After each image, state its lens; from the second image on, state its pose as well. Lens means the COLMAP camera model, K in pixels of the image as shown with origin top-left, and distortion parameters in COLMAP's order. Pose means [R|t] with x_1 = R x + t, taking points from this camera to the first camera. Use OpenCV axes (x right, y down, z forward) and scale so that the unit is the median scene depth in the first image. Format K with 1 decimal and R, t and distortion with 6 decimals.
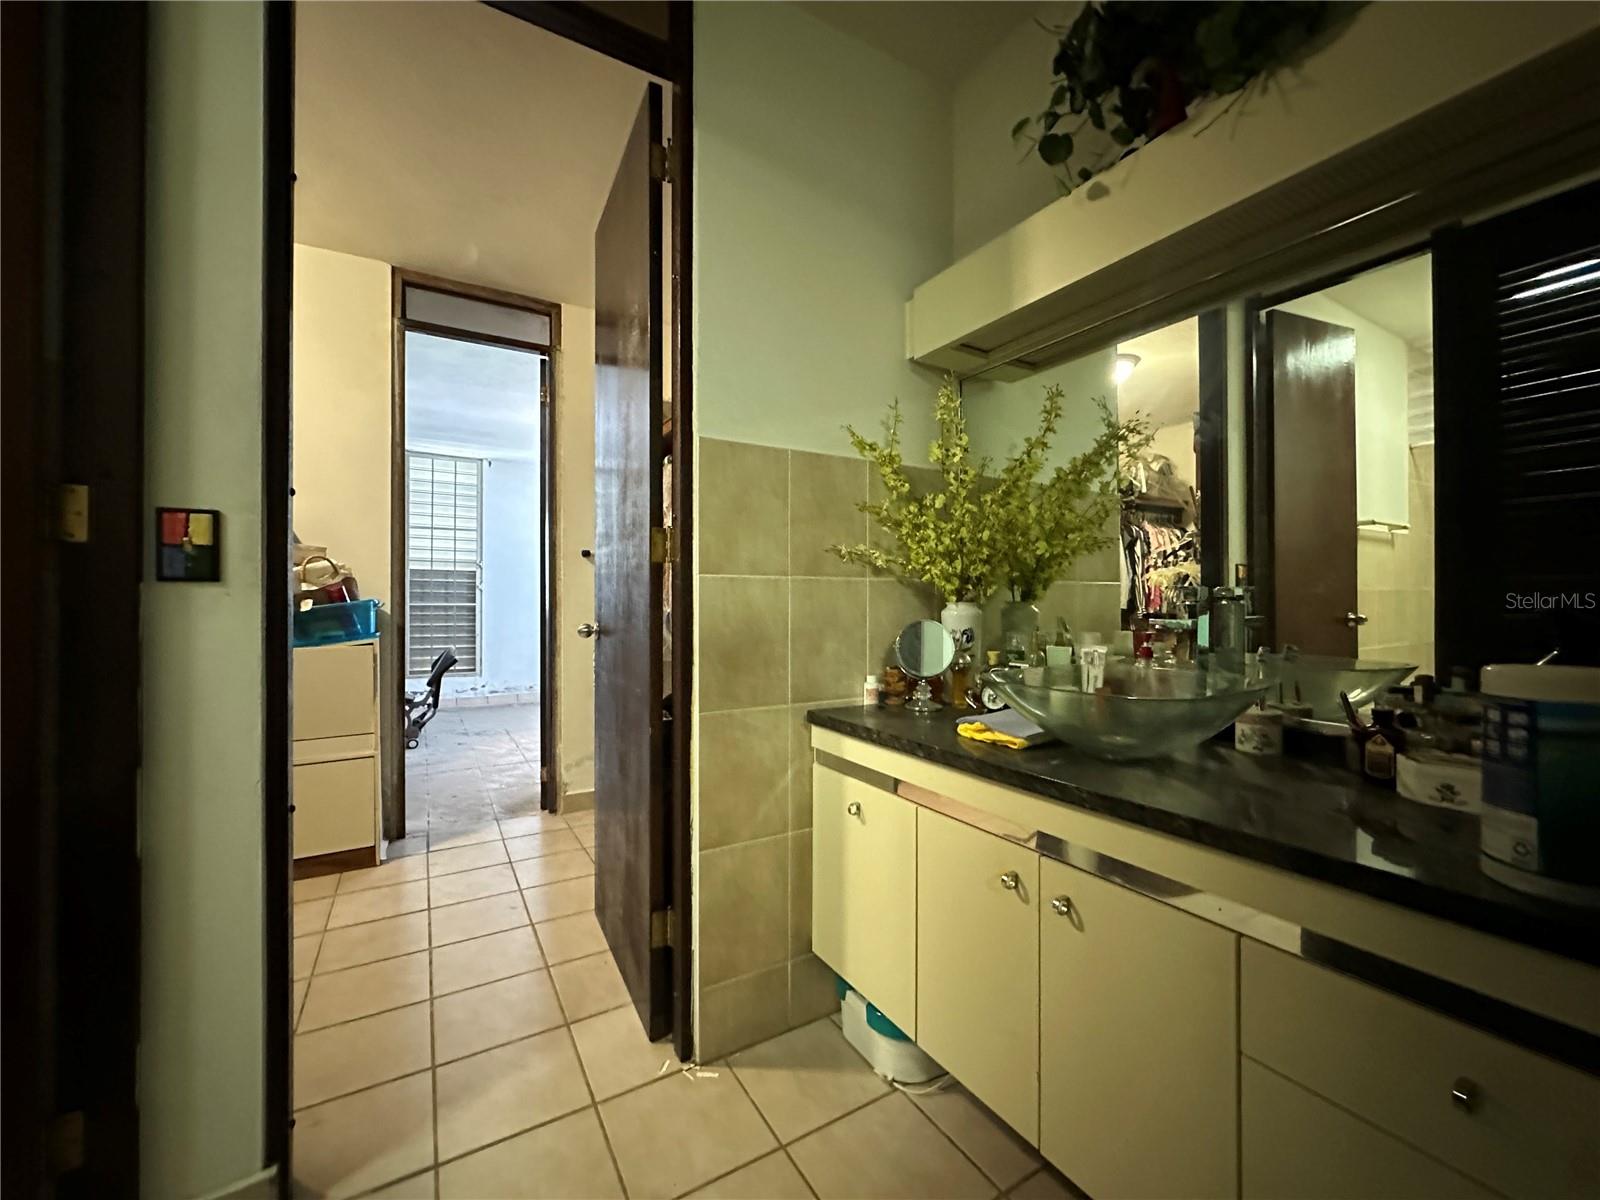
lens RADIAL K [[634.7, 0, 797.7], [0, 634.7, 596.2], [0, 0, 1]] dist [-0.002400, -0.000122]
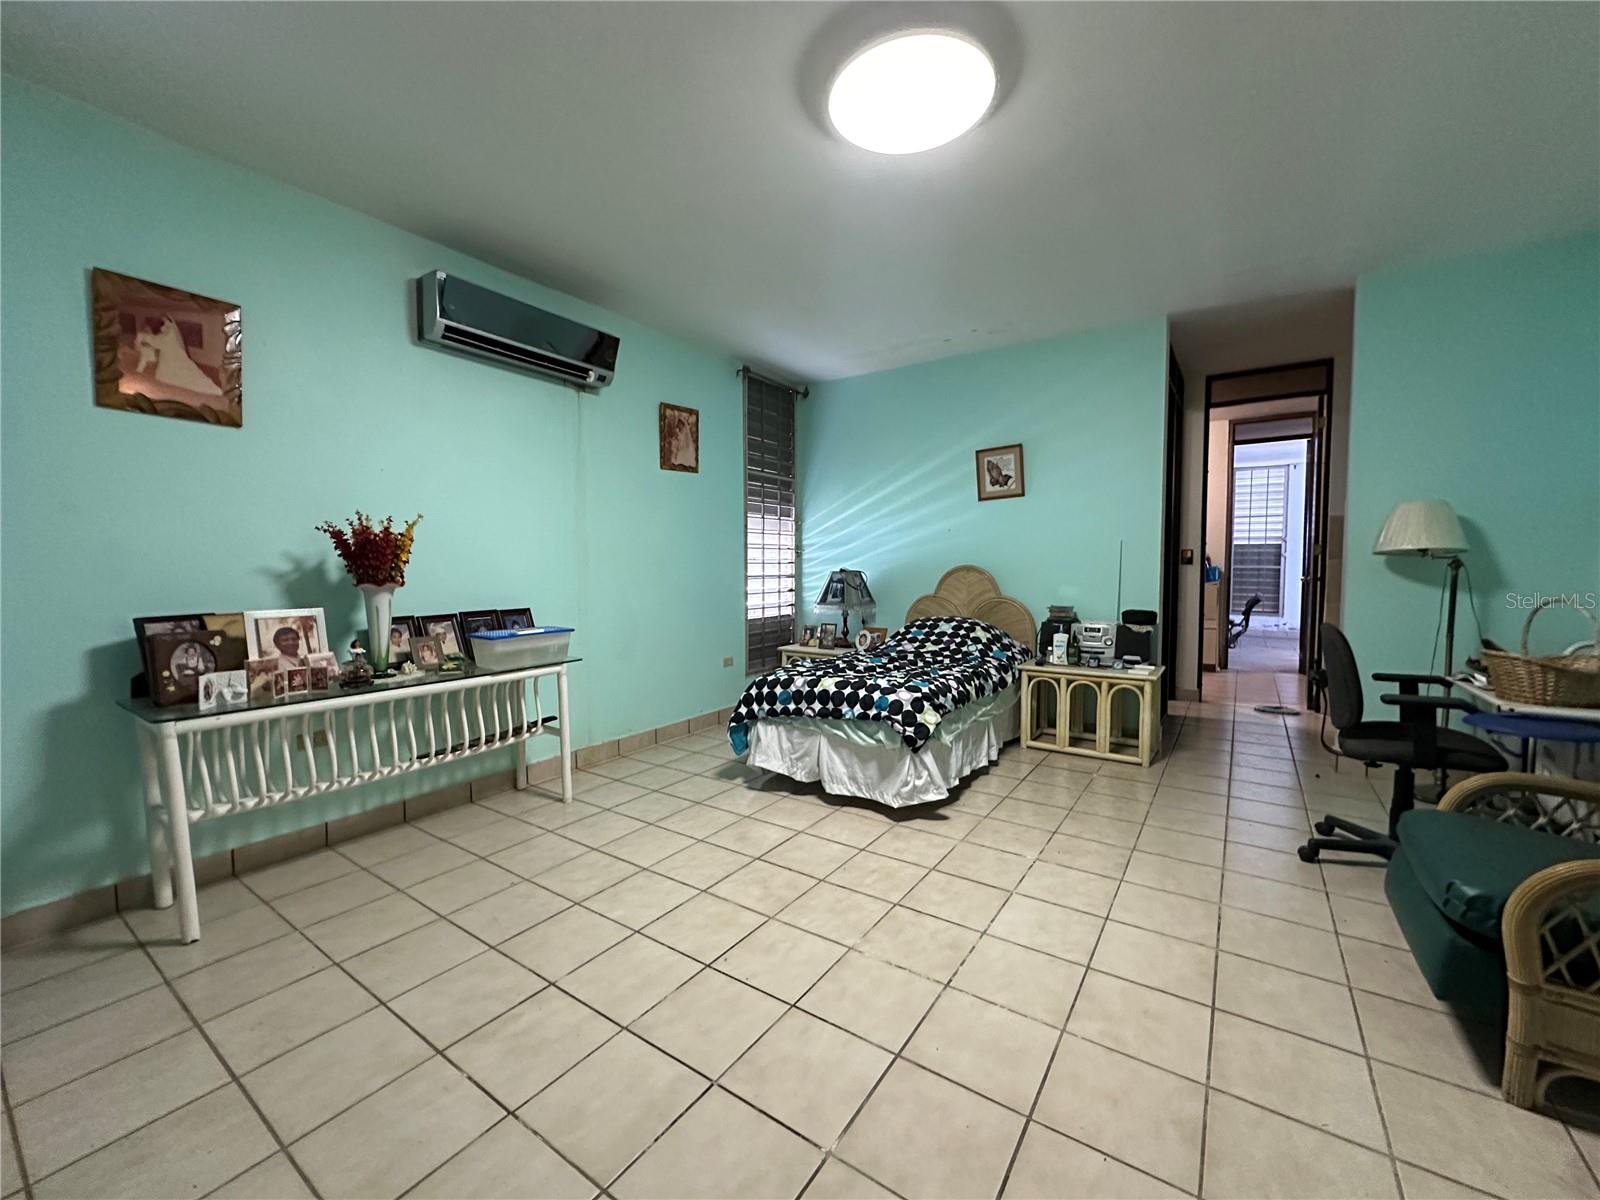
lens RADIAL K [[634.7, 0, 802.1], [0, 634.7, 603.9], [0, 0, 1]] dist [-0.002400, -0.000122]
pose [[0.413022, 0.056070, -0.908993, 0.372444], [0.012100, 0.997677, 0.067039, -0.013924], [0.910641, -0.038687, 0.411384, -0.610715]]
